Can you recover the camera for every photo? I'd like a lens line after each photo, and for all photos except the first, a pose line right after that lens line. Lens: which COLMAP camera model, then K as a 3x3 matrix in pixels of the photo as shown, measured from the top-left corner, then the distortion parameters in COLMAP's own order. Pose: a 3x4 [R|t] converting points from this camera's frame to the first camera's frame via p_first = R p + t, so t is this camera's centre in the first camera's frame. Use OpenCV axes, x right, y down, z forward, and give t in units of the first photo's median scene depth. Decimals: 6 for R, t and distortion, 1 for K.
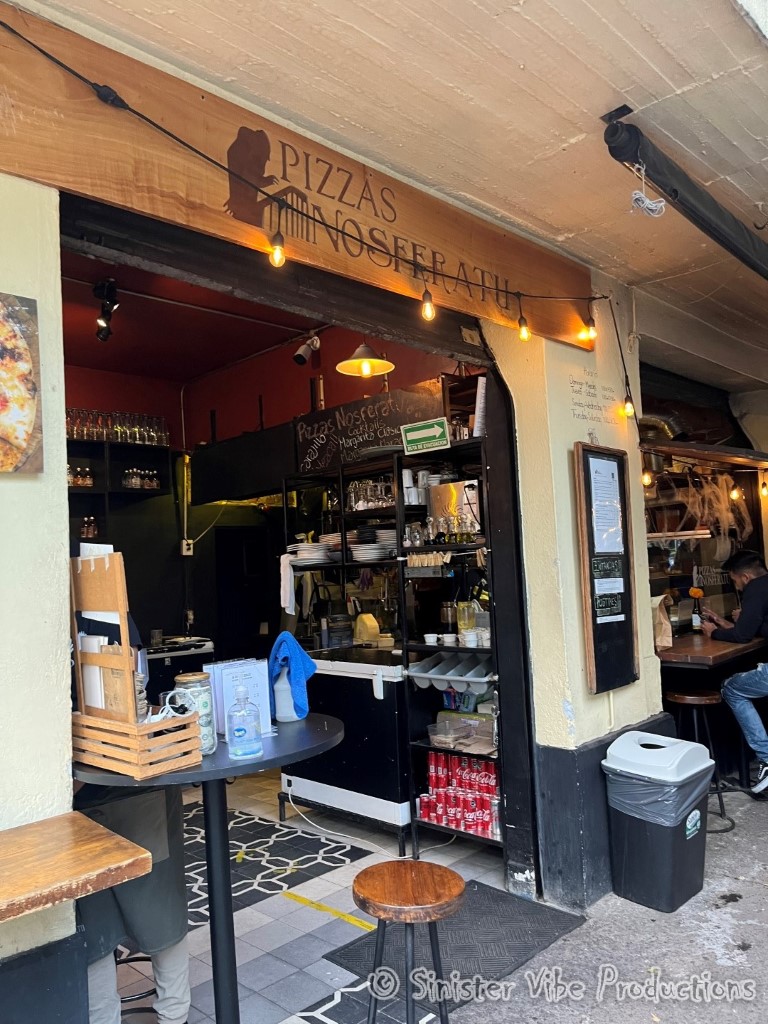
lens RADIAL K [[777.4, 0, 385.6], [0, 777.4, 538.5], [0, 0, 1]] dist [0.039748, -0.070581]
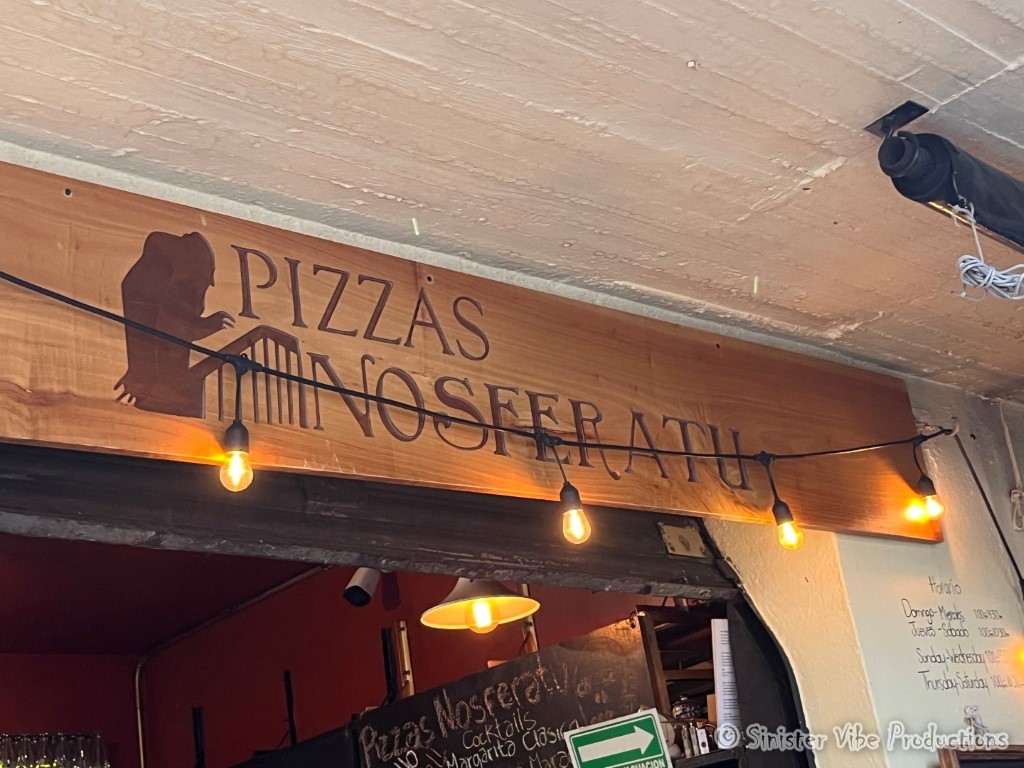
lens RADIAL K [[1490.3, 0, 508.6], [0, 1490.3, 378.8], [0, 0, 1]] dist [0.028715, 0.000000]
pose [[0.993594, -0.110321, -0.024483, 0.047935], [0.096924, 0.943354, -0.317316, -0.094975], [0.058102, 0.312910, 0.948004, 0.113349]]
